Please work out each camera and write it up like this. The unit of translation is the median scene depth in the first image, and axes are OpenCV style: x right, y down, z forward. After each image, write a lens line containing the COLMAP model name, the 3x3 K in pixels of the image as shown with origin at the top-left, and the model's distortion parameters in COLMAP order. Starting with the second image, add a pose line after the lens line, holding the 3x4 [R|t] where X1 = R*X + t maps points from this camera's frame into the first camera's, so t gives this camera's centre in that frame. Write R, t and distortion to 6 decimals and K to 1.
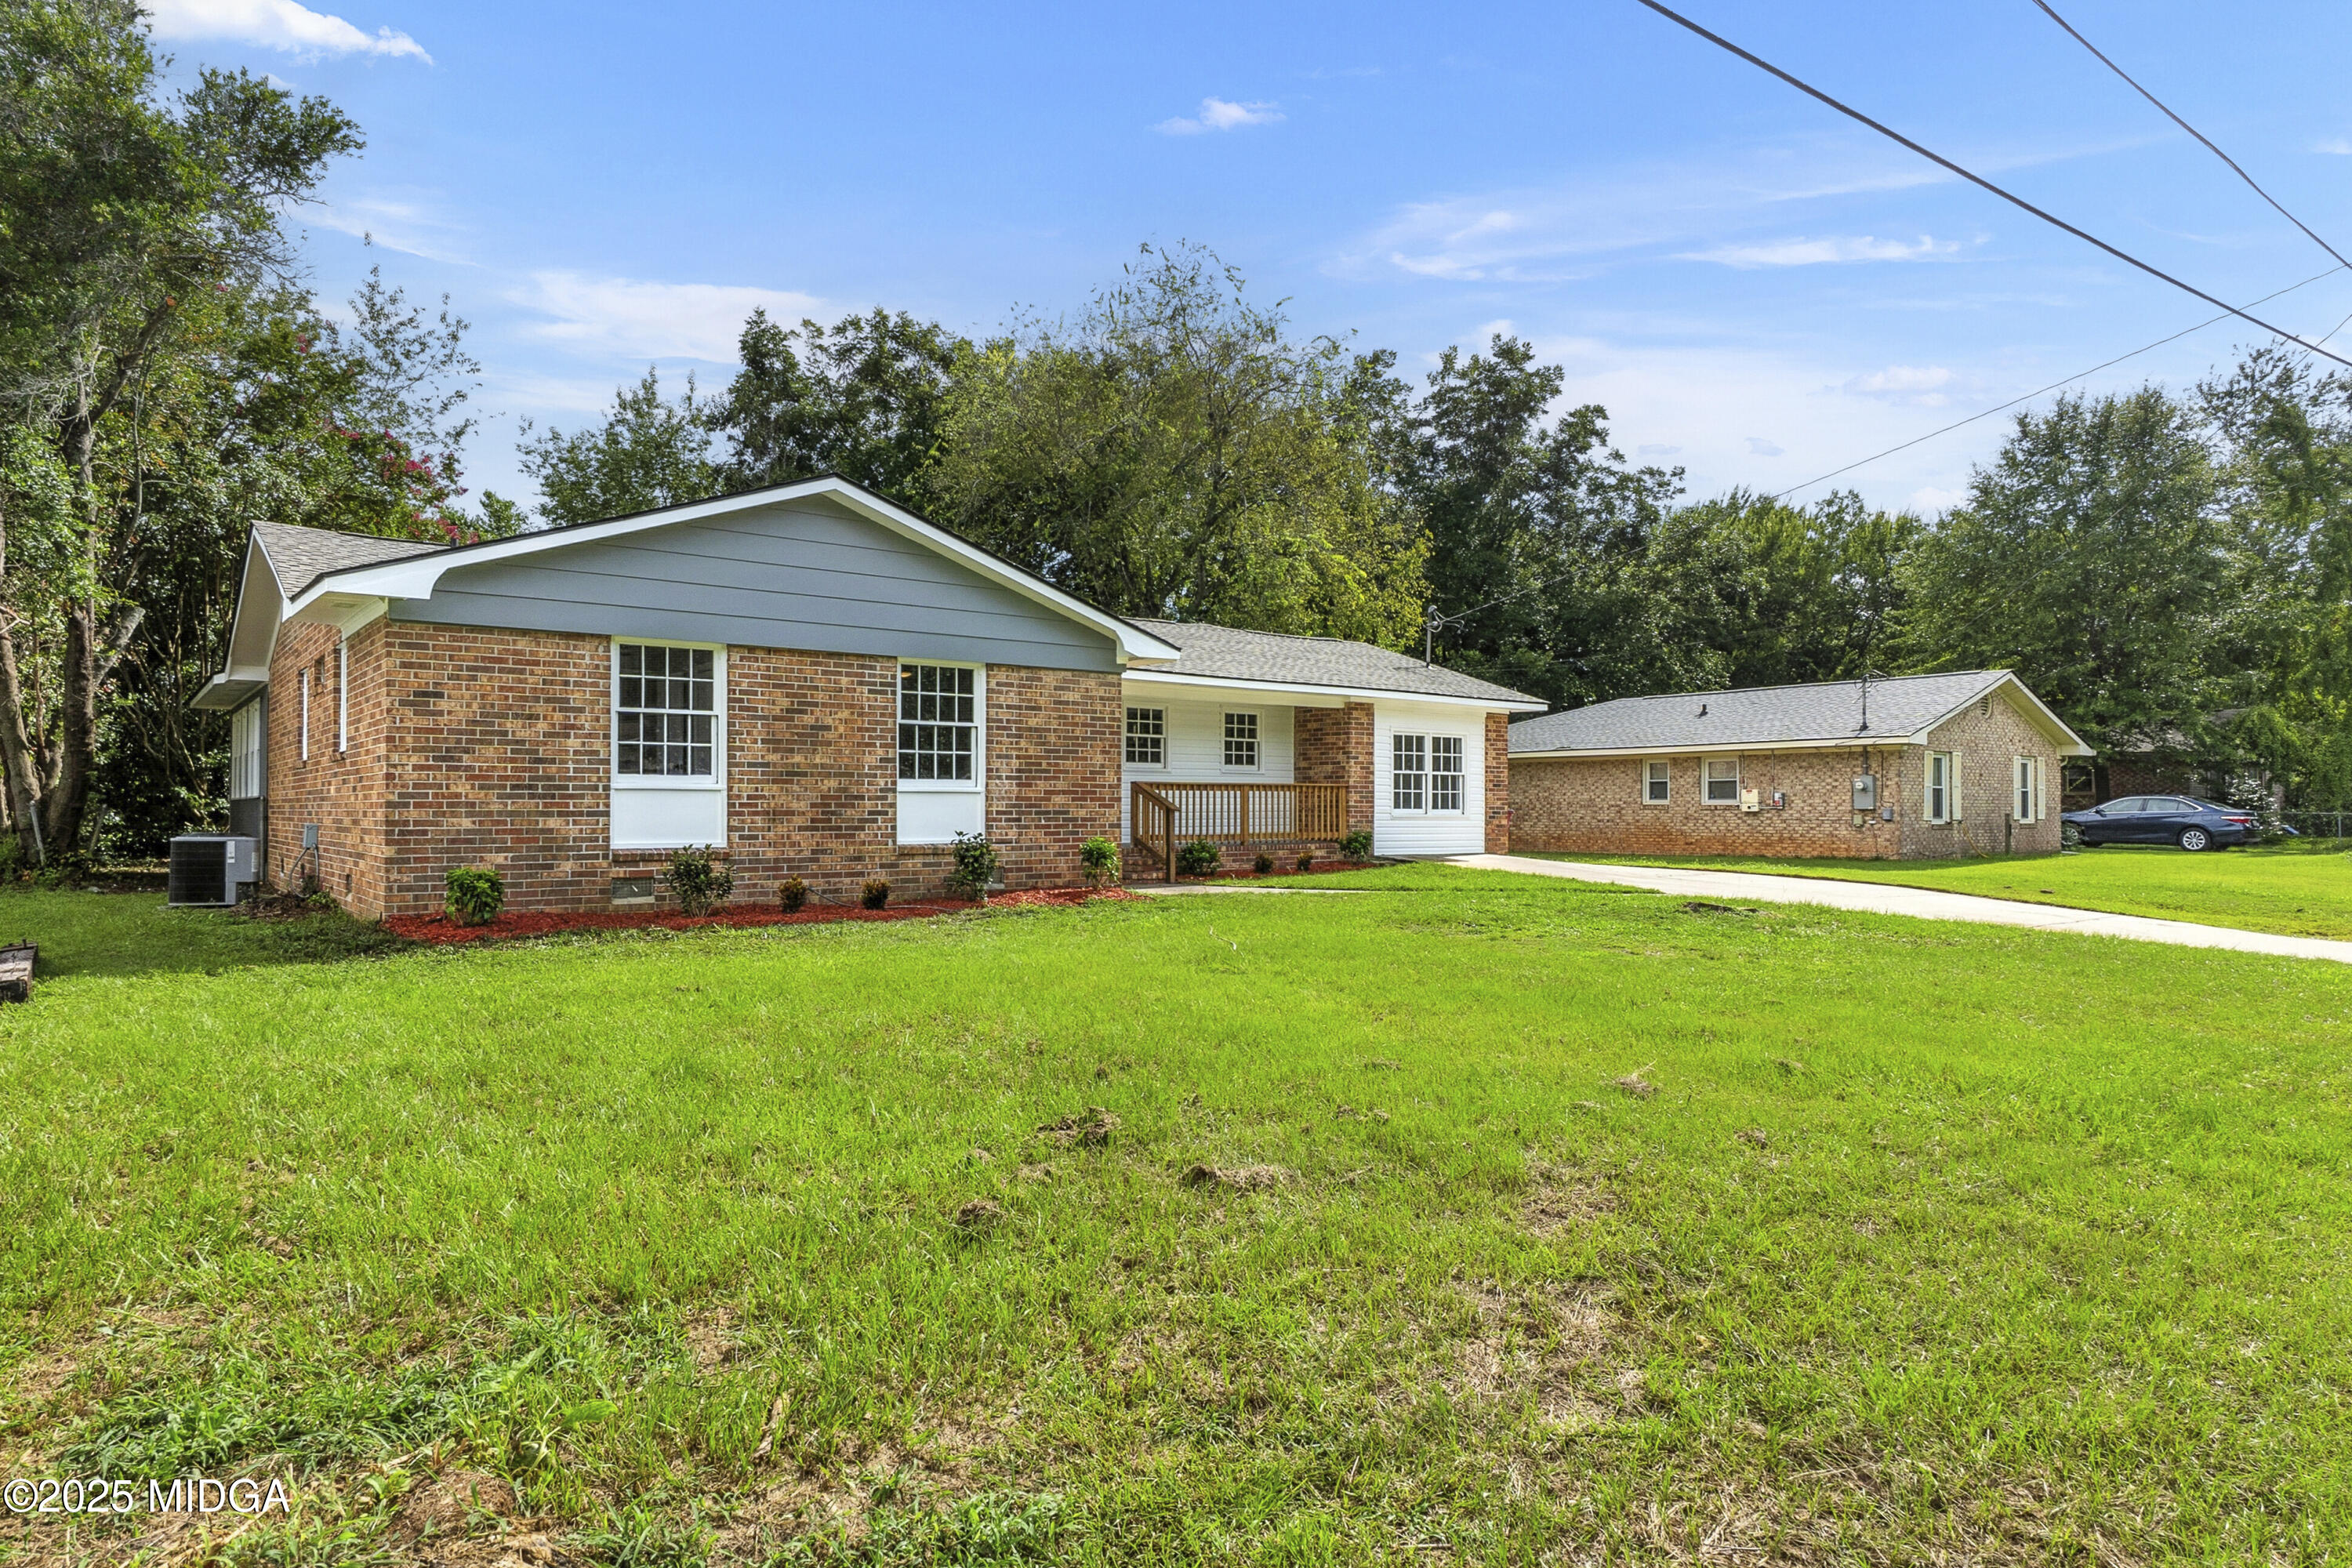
lens RADIAL K [[1370.3, 0, 1160.3], [0, 1370.3, 817.9], [0, 0, 1]] dist [0.033160, -0.000349]
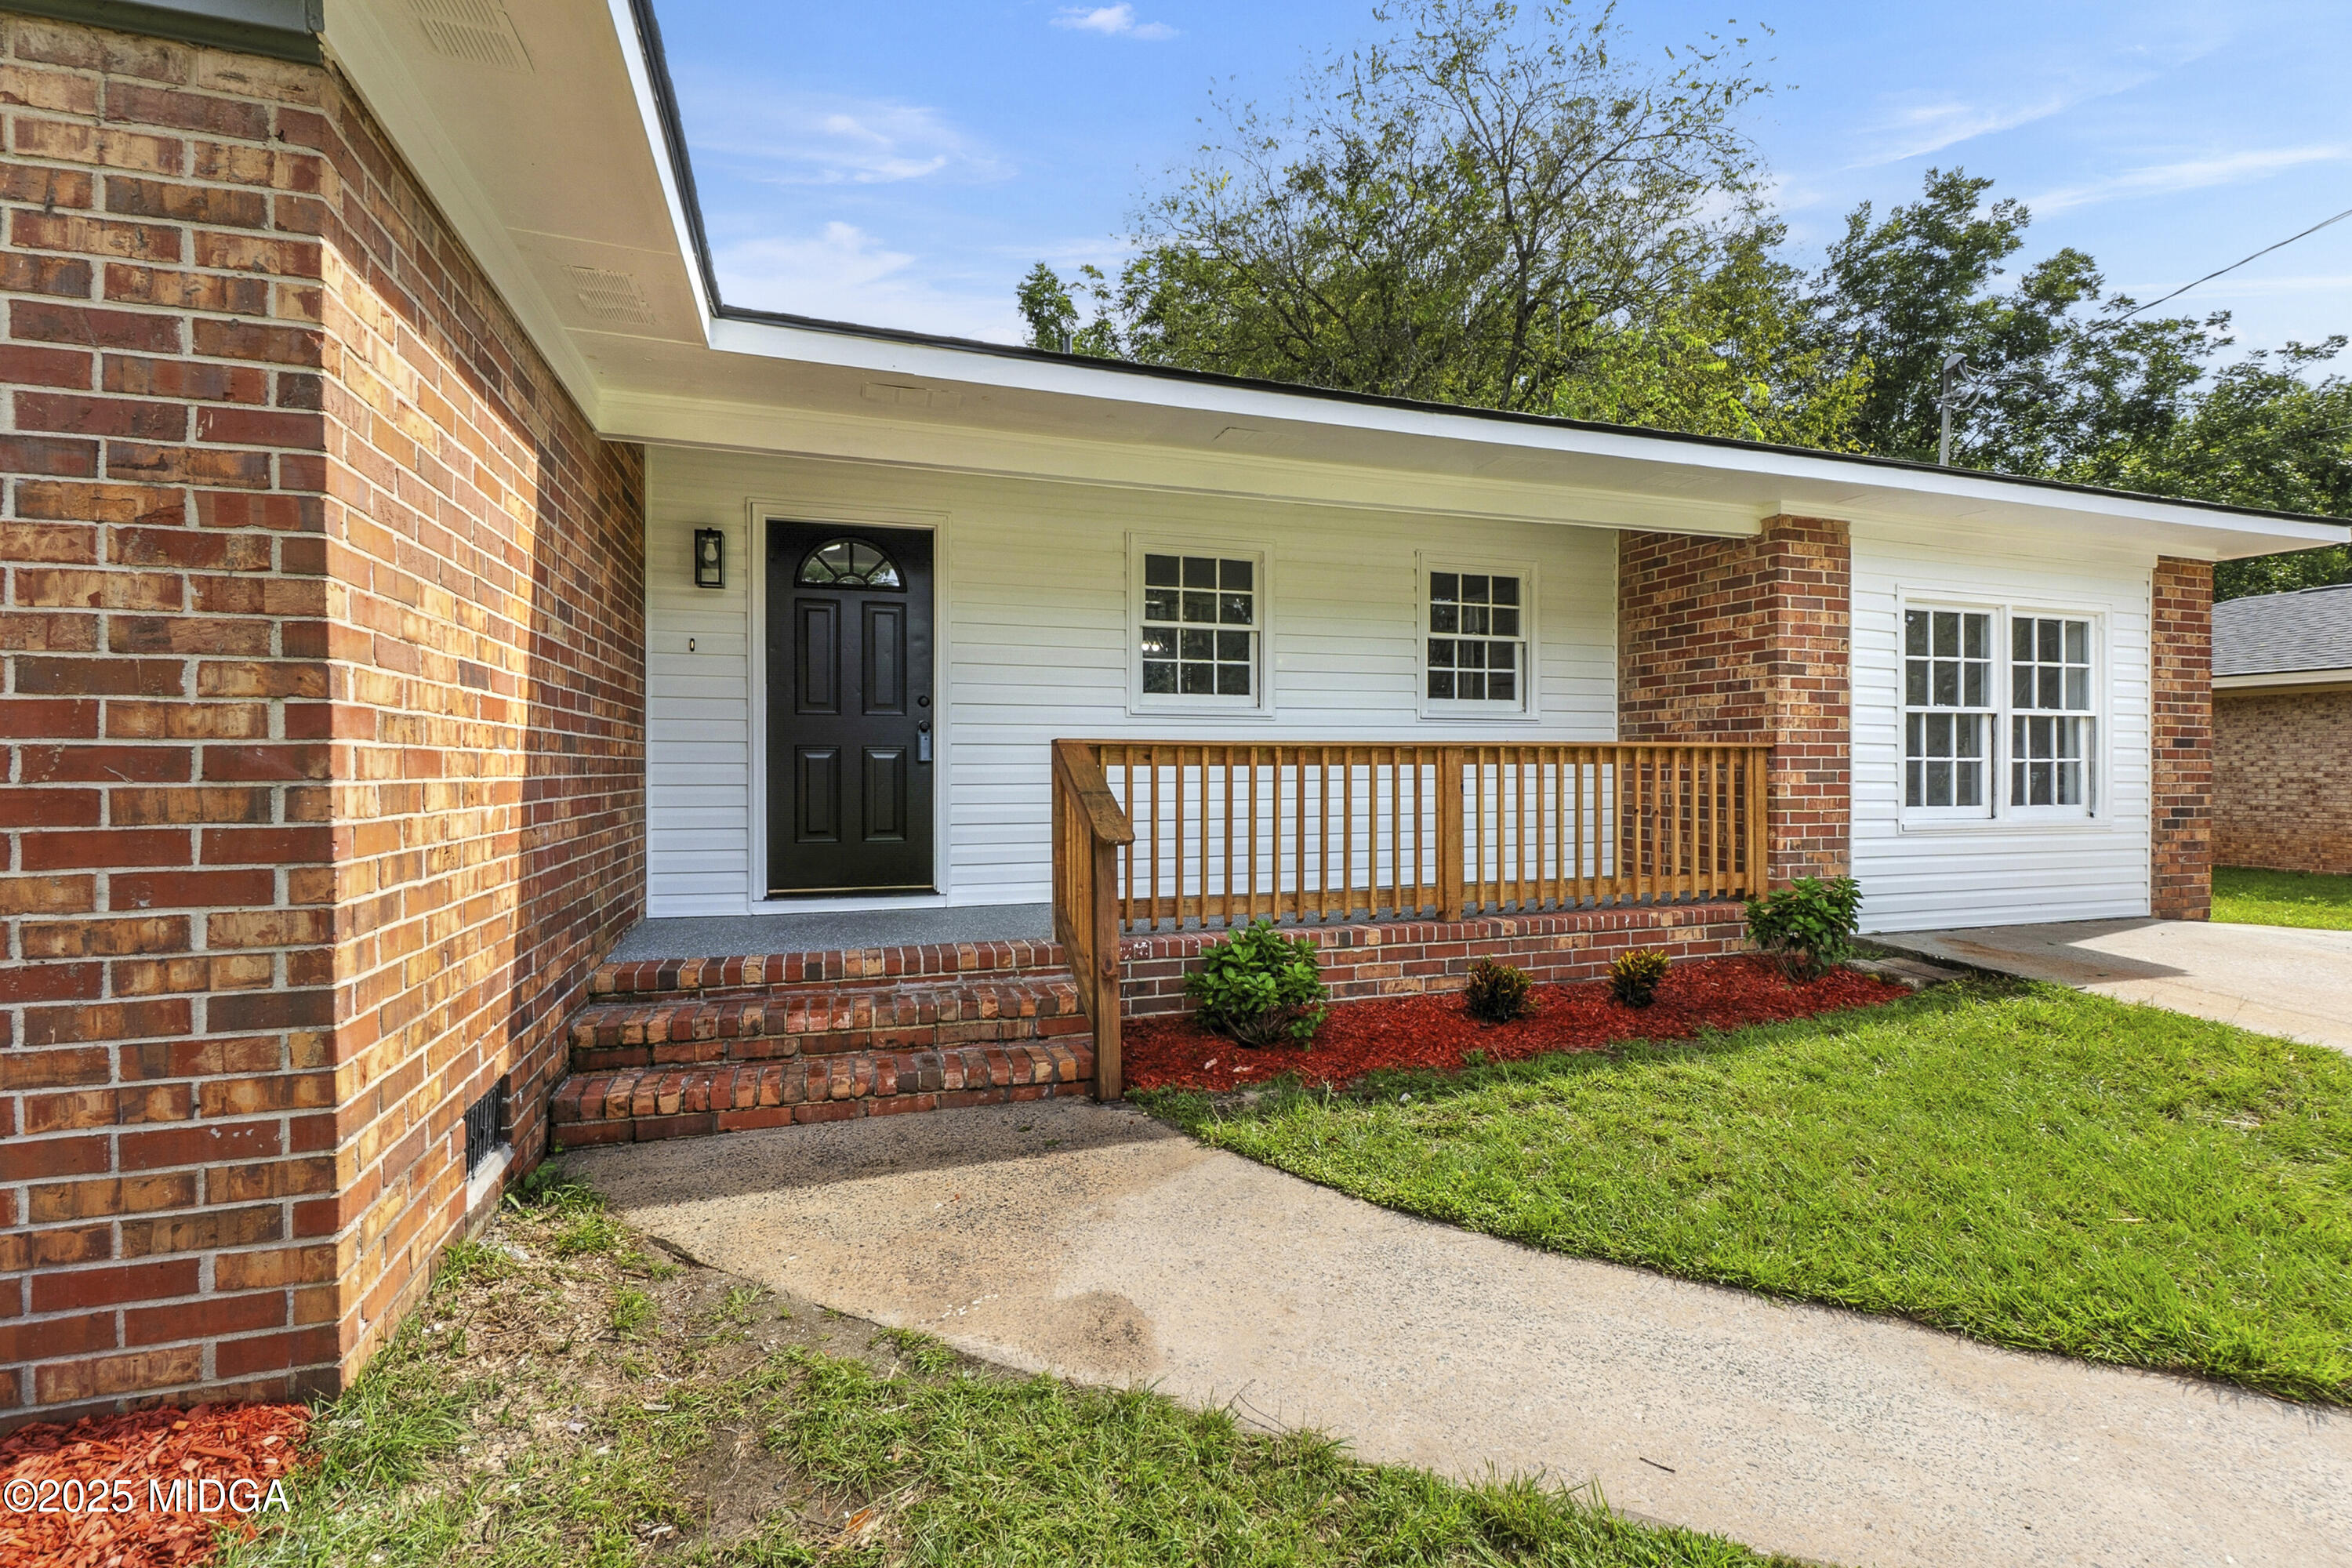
lens RADIAL K [[1030.4, 0, 1168.9], [0, 1030.4, 778.3], [0, 0, 1]] dist [-0.005458, 0.001913]
pose [[0.940433, 0.000988, -0.339977, 0.080510], [0.000615, 0.999989, 0.004607, -0.016720], [0.339977, -0.004542, 0.940423, 0.702518]]
